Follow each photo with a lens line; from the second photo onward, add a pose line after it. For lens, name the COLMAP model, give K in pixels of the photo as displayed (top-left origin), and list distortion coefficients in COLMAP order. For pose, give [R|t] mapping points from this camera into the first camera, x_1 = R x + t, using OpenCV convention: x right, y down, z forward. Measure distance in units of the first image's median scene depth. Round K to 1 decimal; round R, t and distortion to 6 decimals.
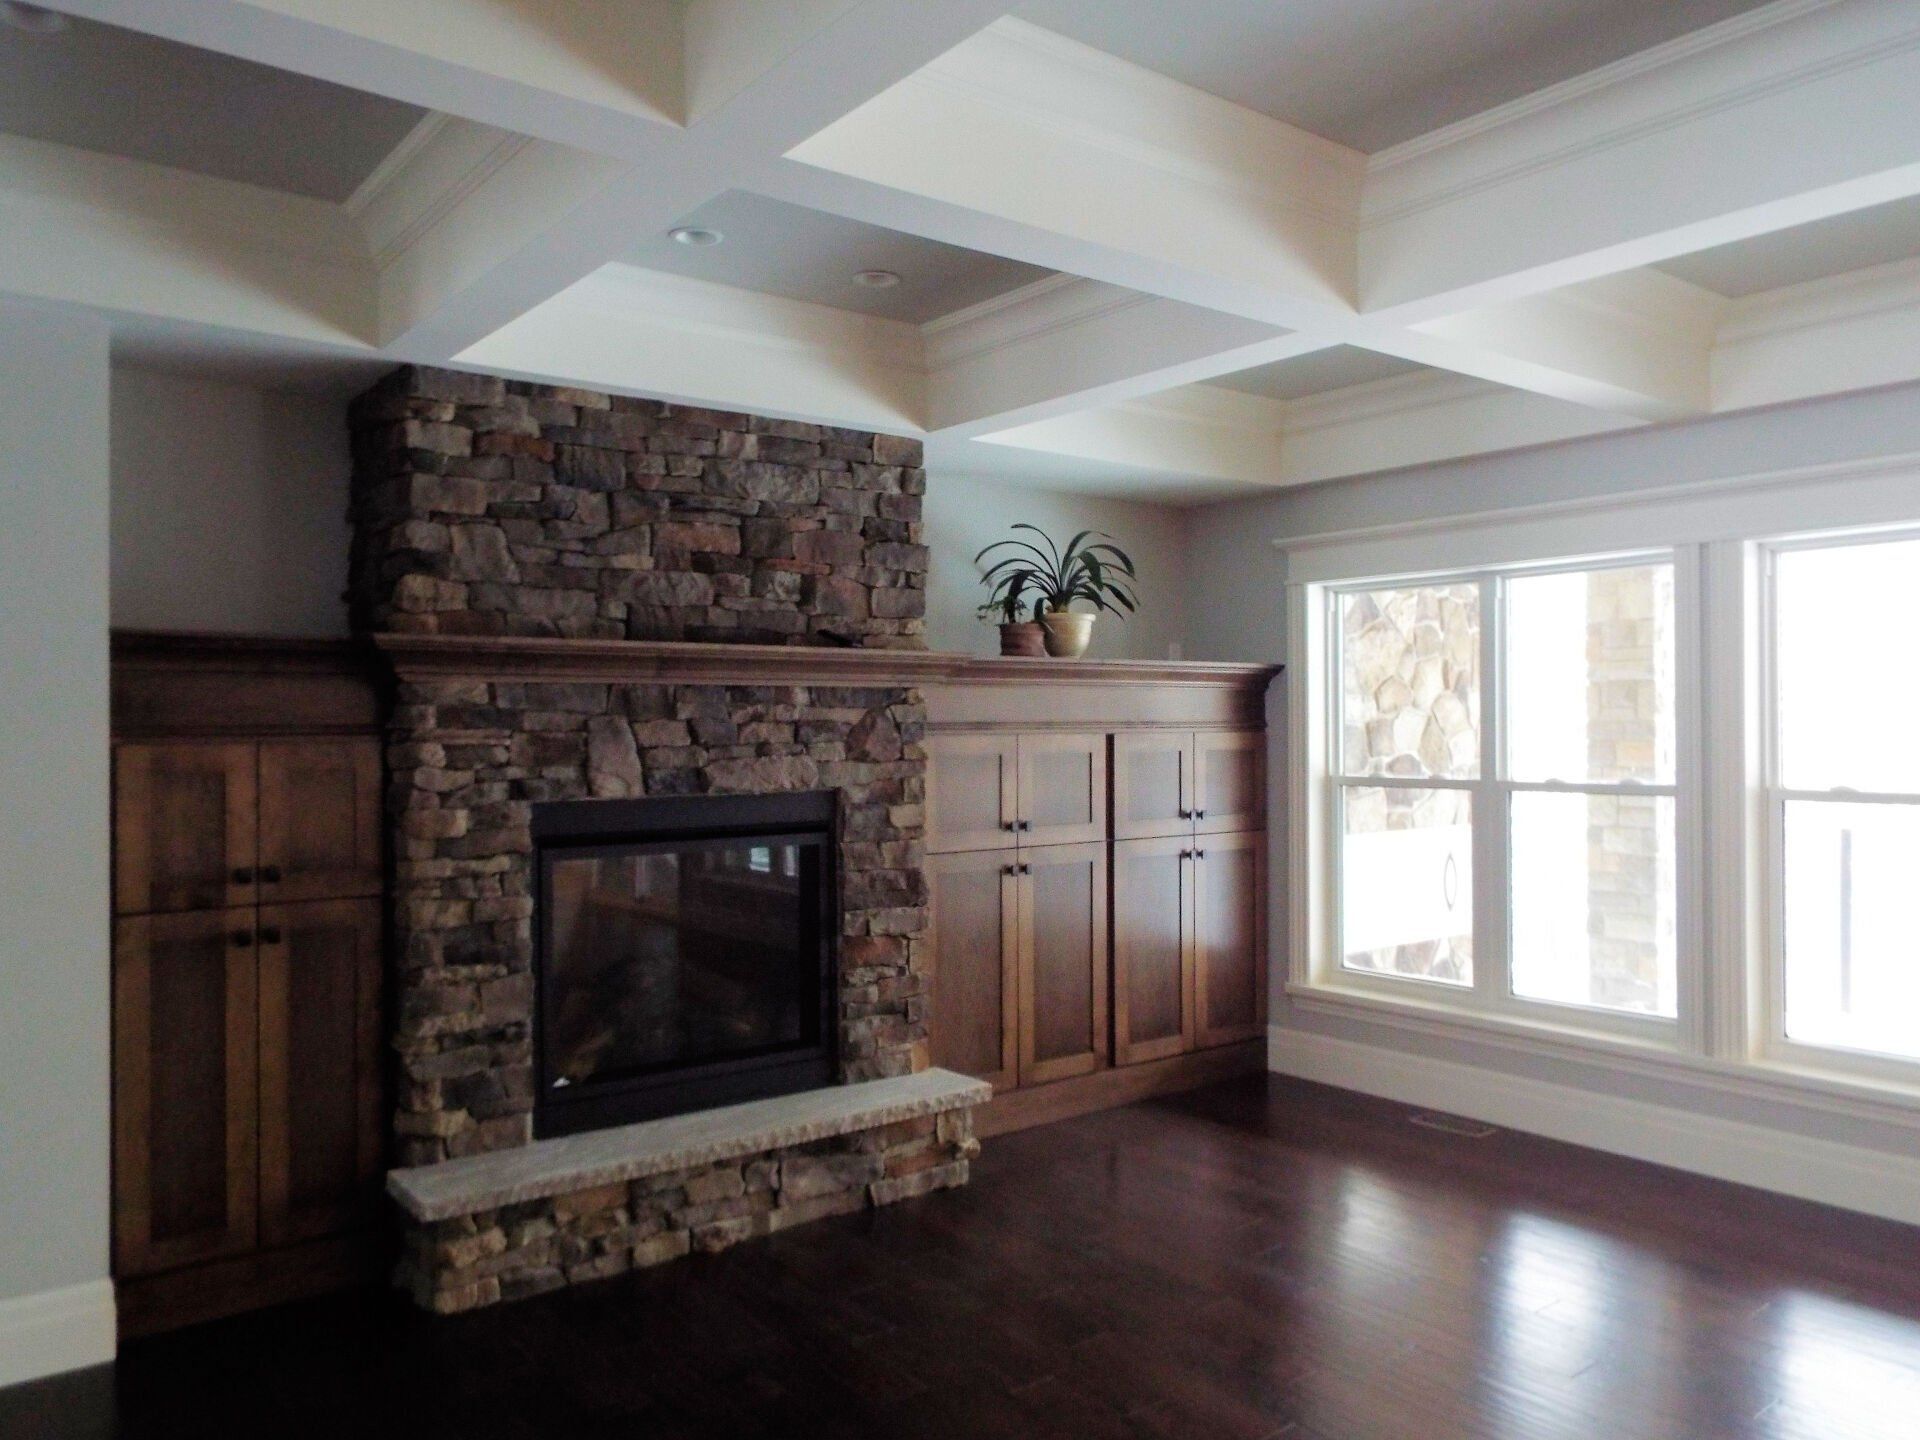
lens RADIAL K [[1419.1, 0, 961.0], [0, 1419.1, 723.4], [0, 0, 1]] dist [-0.003948, -0.003433]
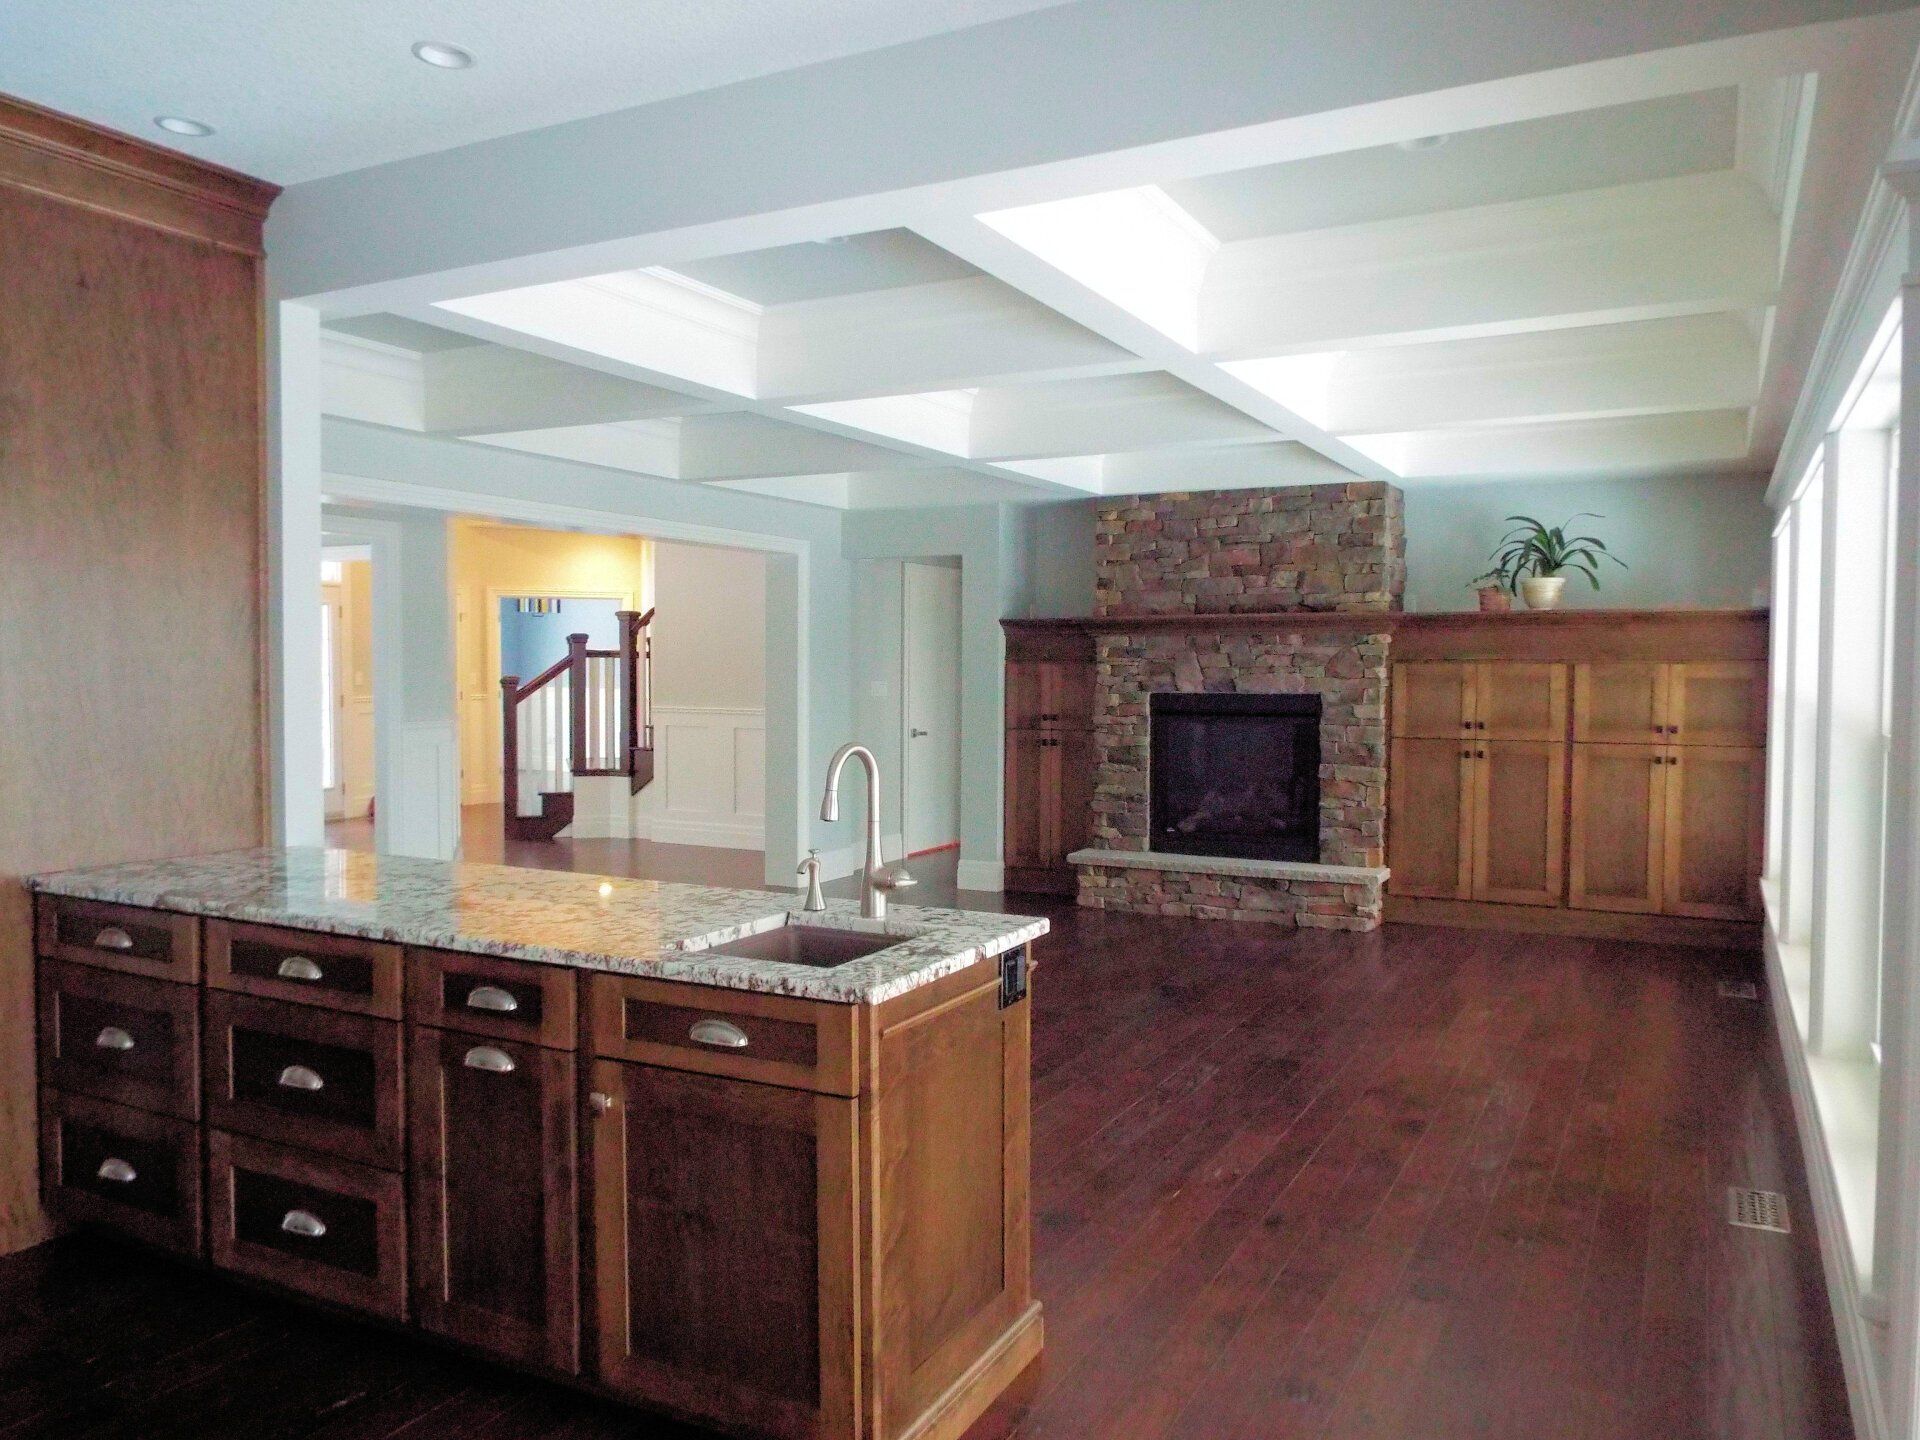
lens RADIAL K [[1419.1, 0, 959.8], [0, 1419.1, 718.9], [0, 0, 1]] dist [-0.003948, -0.003433]
pose [[0.403323, 0.042110, -0.914088, 1.440365], [-0.000747, 0.998955, 0.045690, -0.001770], [0.915057, -0.017745, 0.402933, -0.111363]]
